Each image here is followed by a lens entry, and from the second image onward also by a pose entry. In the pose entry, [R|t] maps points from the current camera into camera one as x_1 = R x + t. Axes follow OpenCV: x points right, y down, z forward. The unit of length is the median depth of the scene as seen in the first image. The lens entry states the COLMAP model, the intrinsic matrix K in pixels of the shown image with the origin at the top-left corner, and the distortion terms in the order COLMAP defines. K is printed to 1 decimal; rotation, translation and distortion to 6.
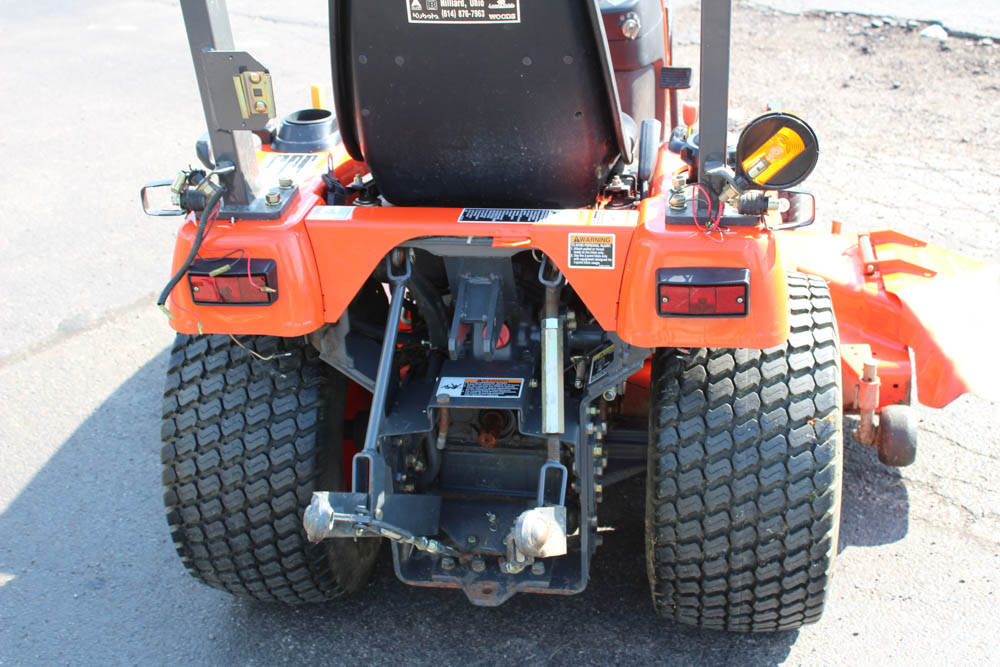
lens RADIAL K [[1336.8, 0, 495.0], [0, 1336.8, 337.2], [0, 0, 1]] dist [-0.048987, 0.000000]
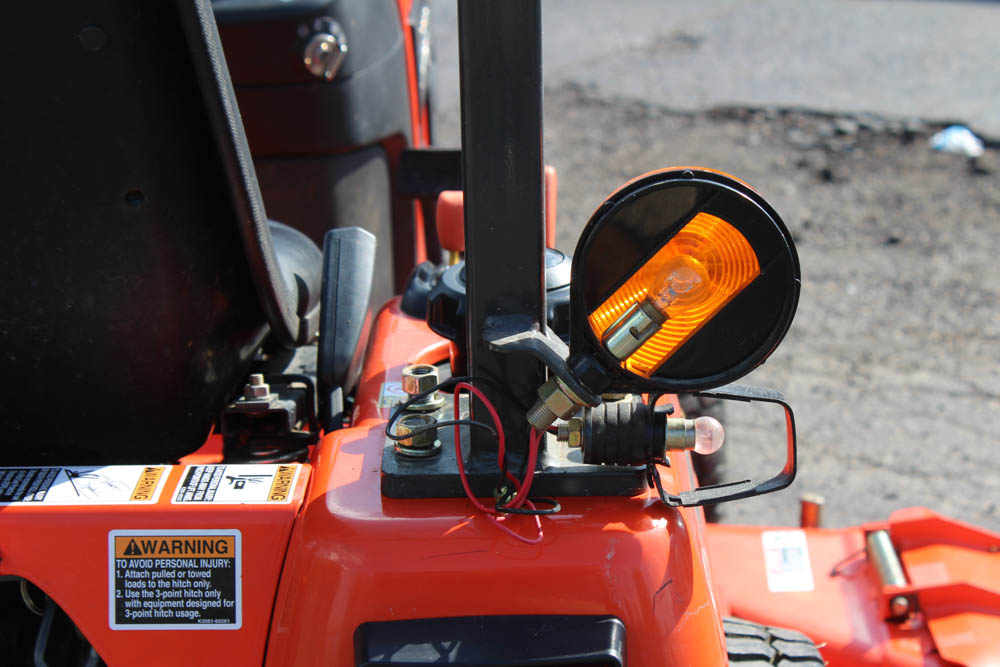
lens RADIAL K [[2390.9, 0, 499.7], [0, 2390.9, 332.1], [0, 0, 1]] dist [0.071664, 0.000000]
pose [[0.990148, -0.011233, 0.139574, 0.064538], [0.034731, 0.985331, -0.167085, -0.018982], [-0.135649, 0.170286, 0.976013, 0.337728]]
